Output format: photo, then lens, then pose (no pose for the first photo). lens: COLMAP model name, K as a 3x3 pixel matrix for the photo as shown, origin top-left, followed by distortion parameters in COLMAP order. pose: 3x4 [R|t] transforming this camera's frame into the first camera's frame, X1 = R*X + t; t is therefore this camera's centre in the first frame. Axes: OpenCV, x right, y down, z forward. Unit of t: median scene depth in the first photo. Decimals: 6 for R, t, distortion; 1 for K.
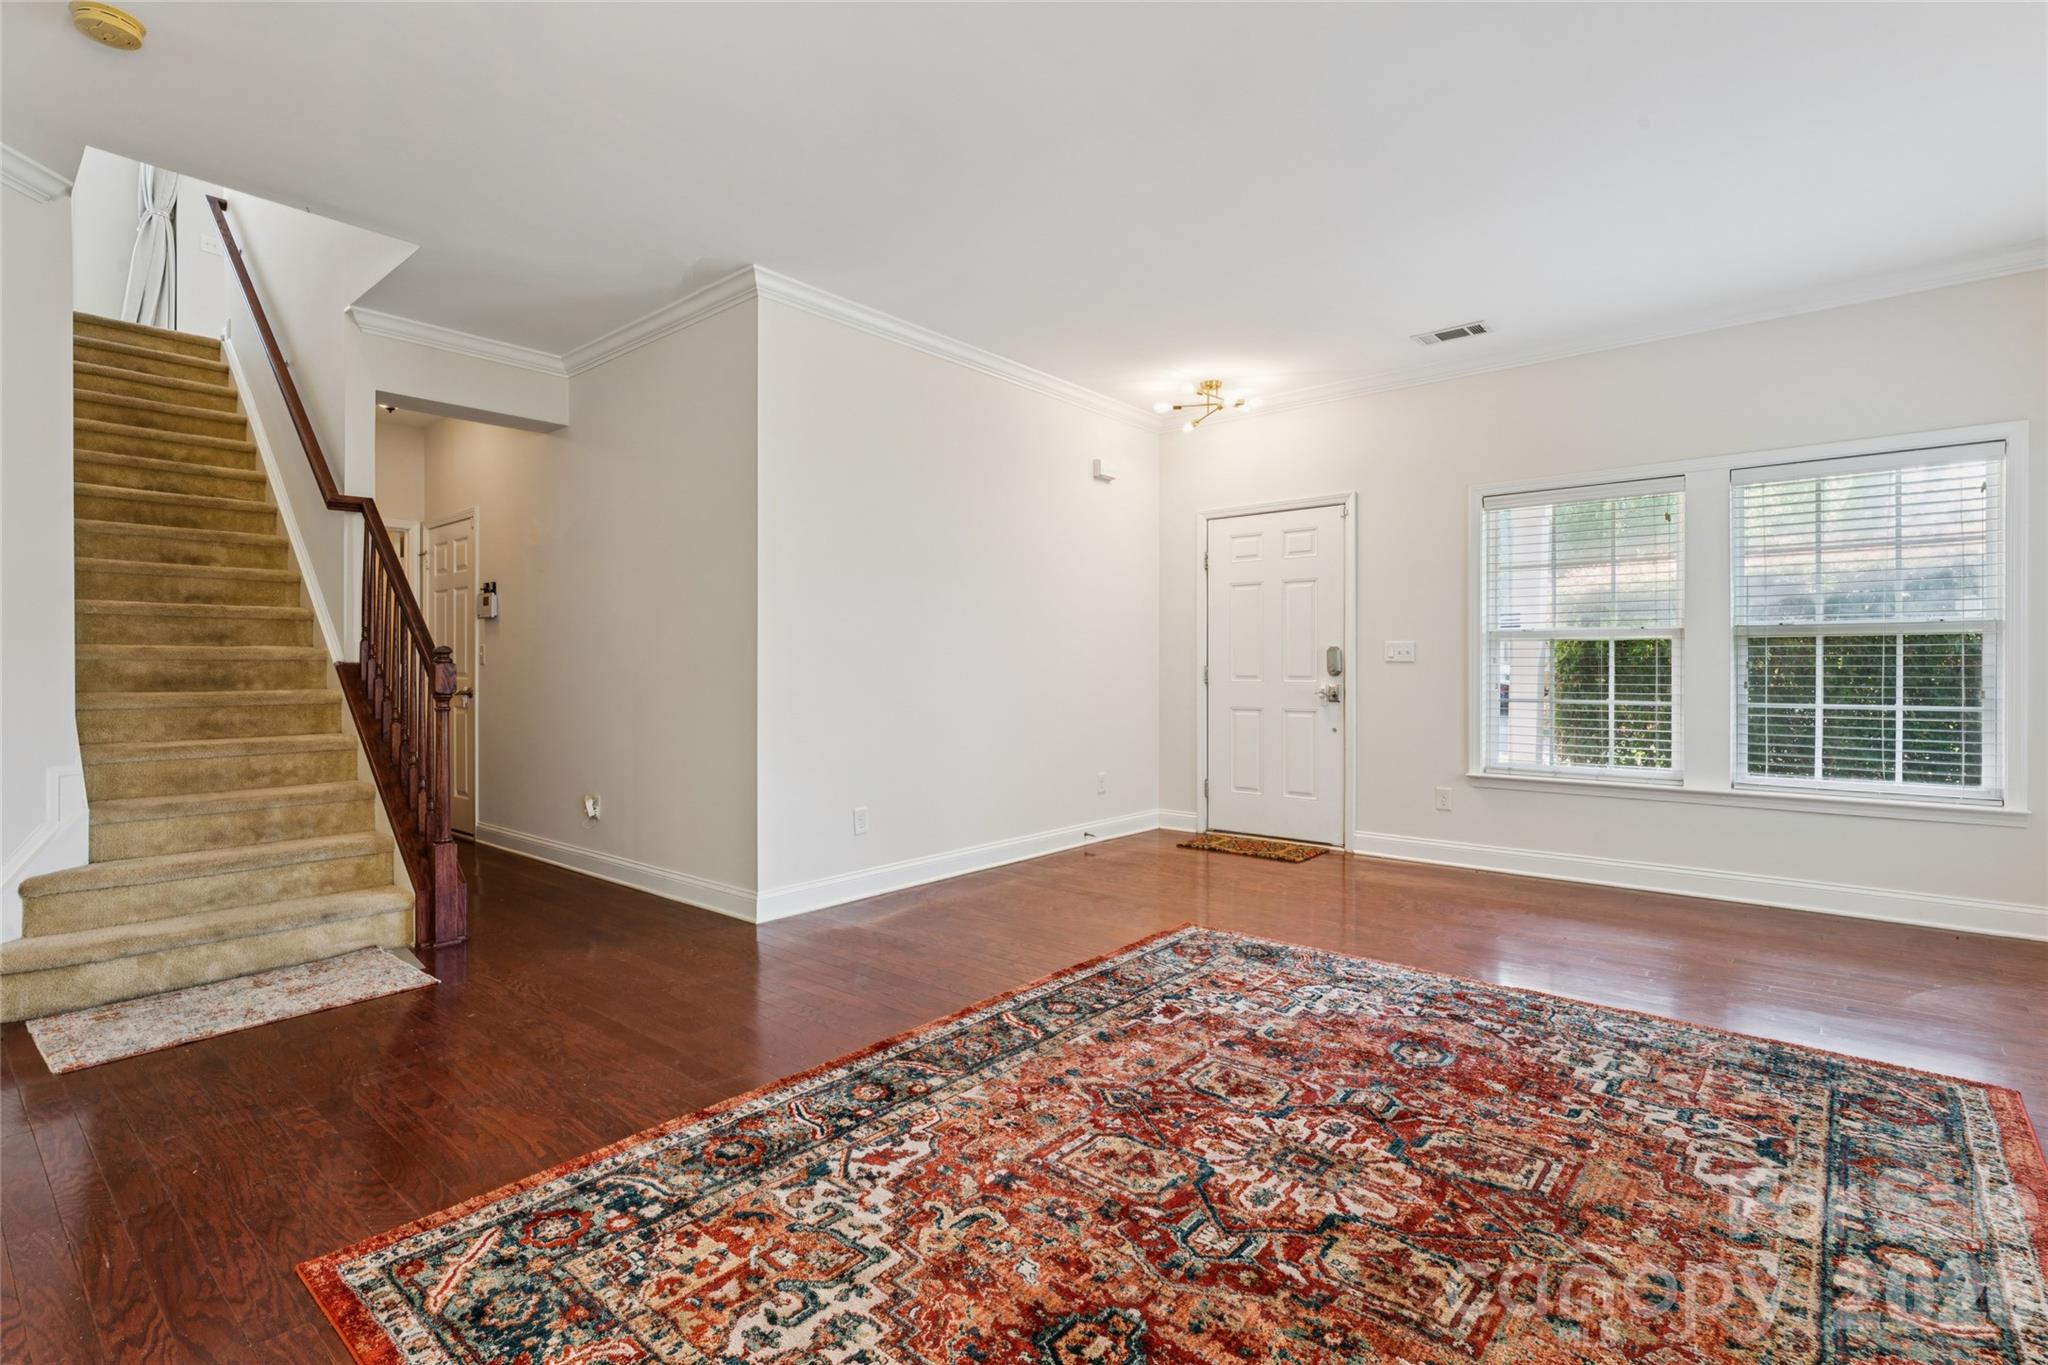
lens RADIAL K [[955.2, 0, 1017.9], [0, 955.2, 673.2], [0, 0, 1]] dist [0.000249, 0.000343]
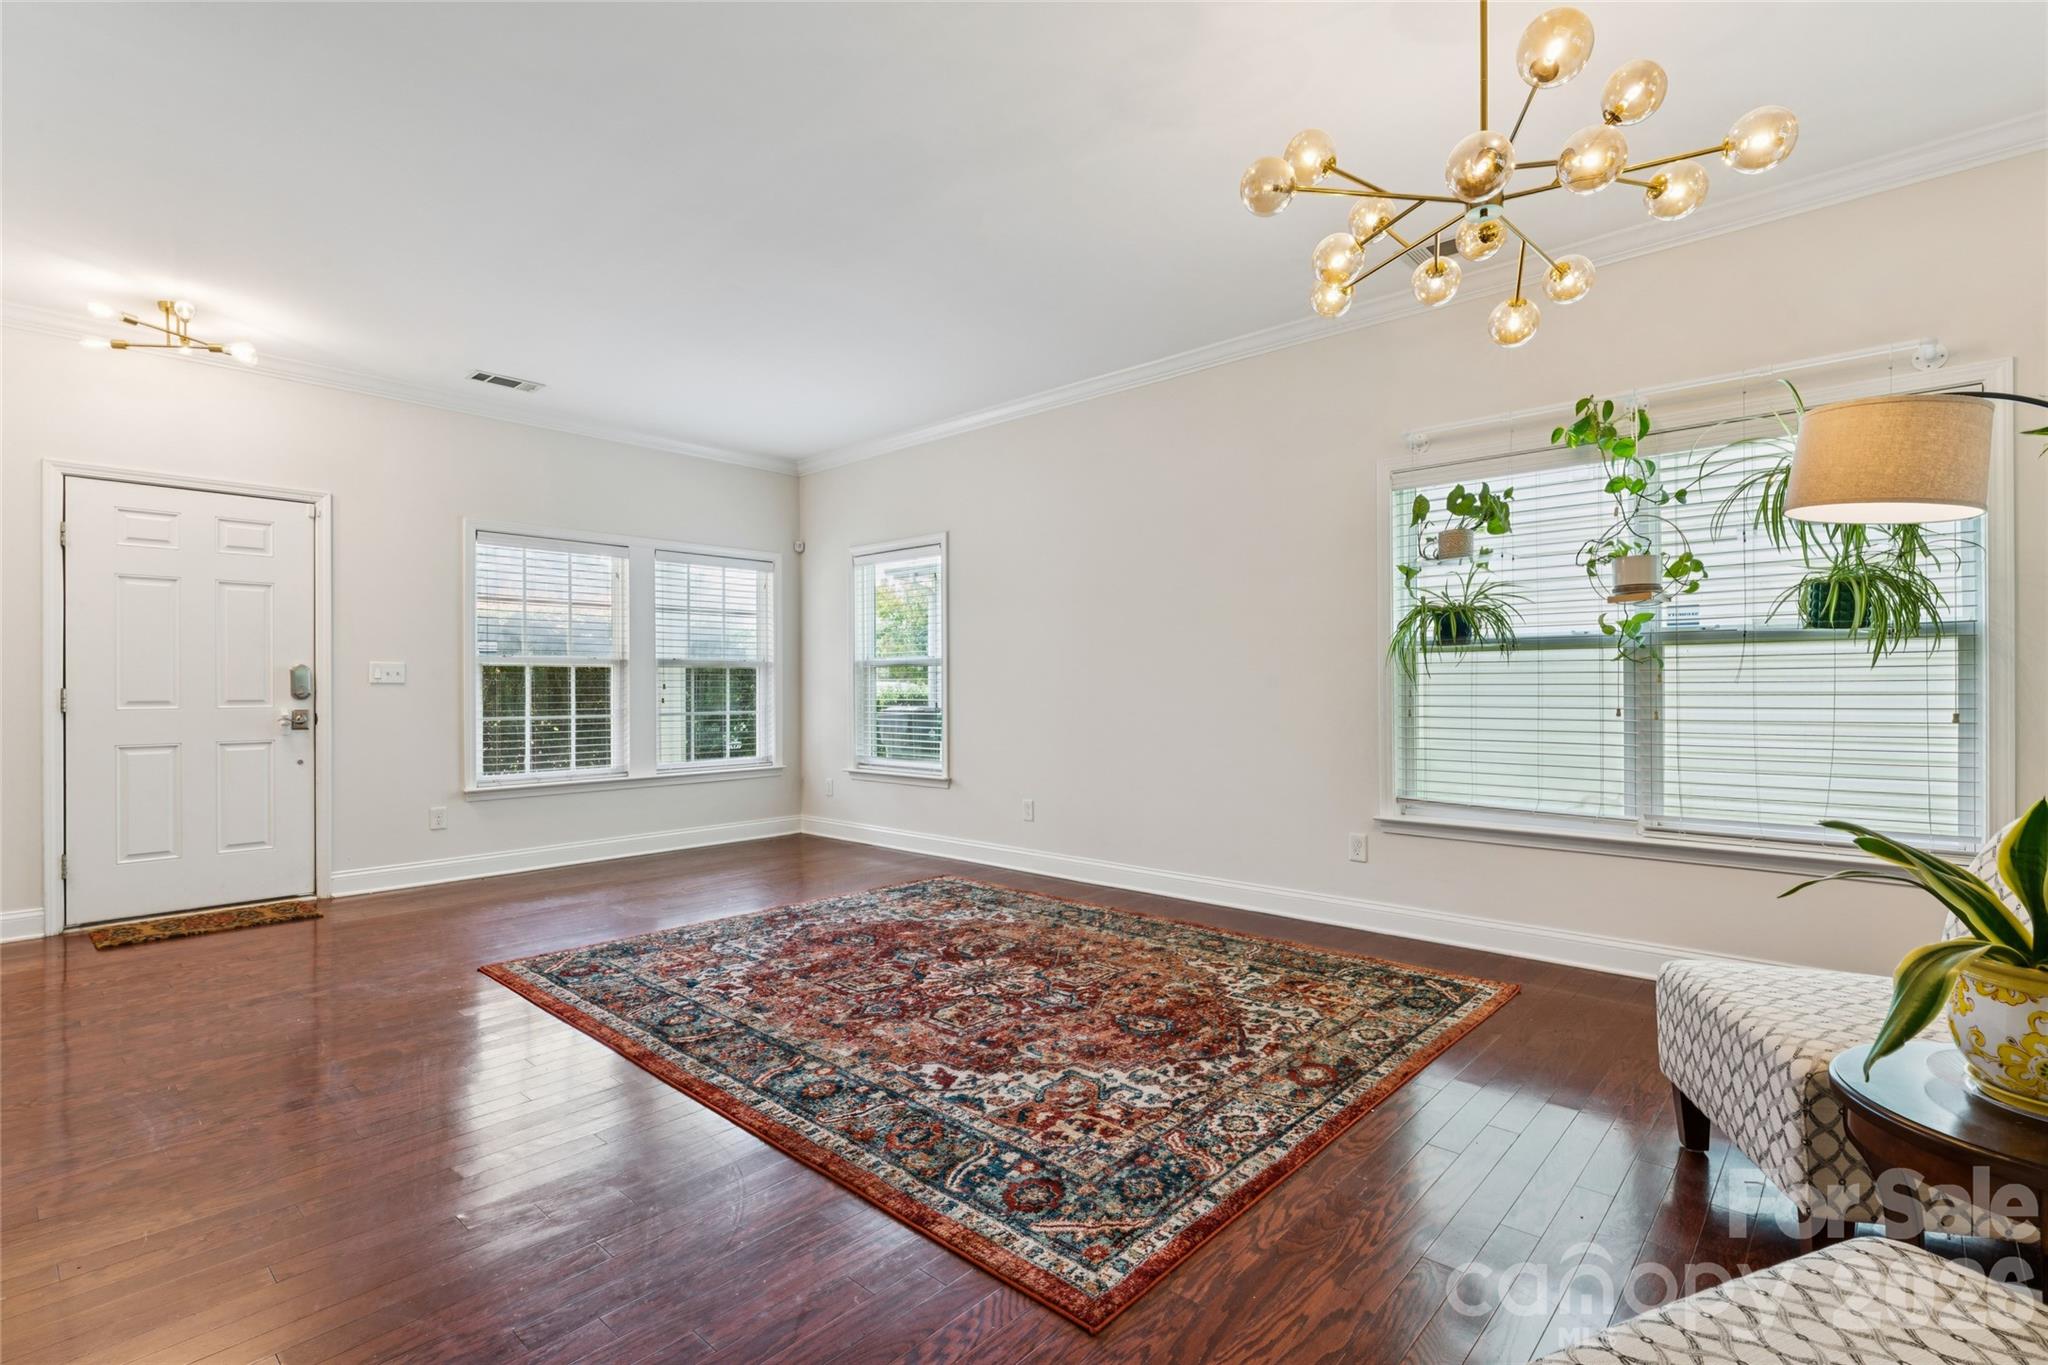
lens RADIAL K [[955.2, 0, 1026.8], [0, 955.2, 686.7], [0, 0, 1]] dist [0.000249, 0.000343]
pose [[0.030013, -0.000914, 0.999549, -1.073198], [0.009861, 0.999951, 0.000618, -0.005977], [-0.999501, 0.009838, 0.030021, 0.654064]]
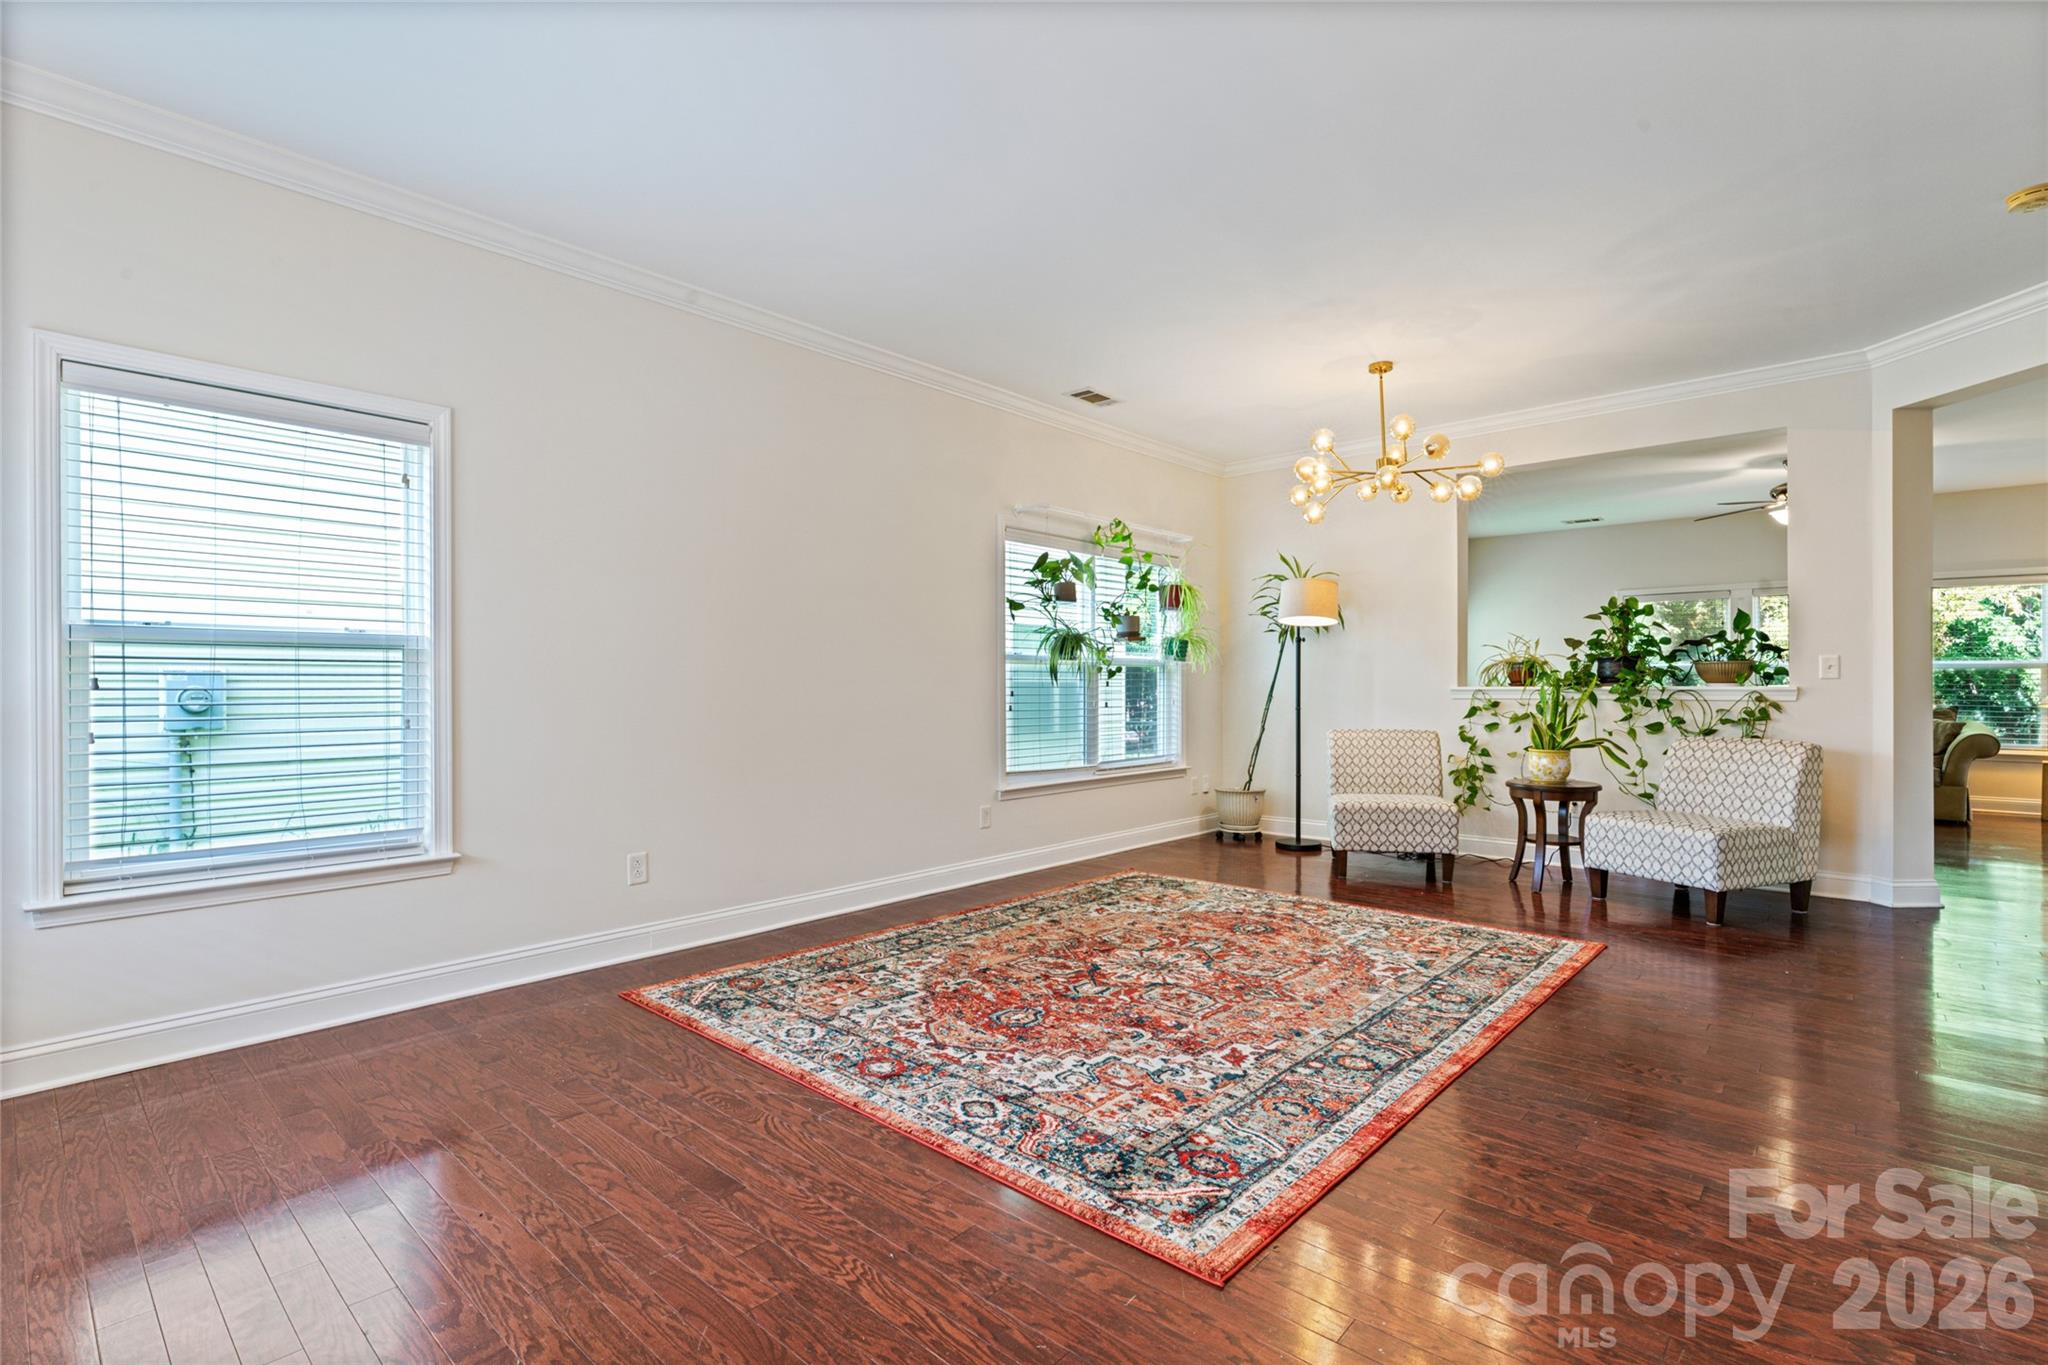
lens RADIAL K [[955.2, 0, 1032.2], [0, 955.2, 682.6], [0, 0, 1]] dist [0.000249, 0.000343]
pose [[-0.999798, 0.004237, 0.019631, 0.368275], [0.004274, 0.999989, 0.001803, -0.013693], [-0.019623, 0.001887, -0.999806, 2.111073]]
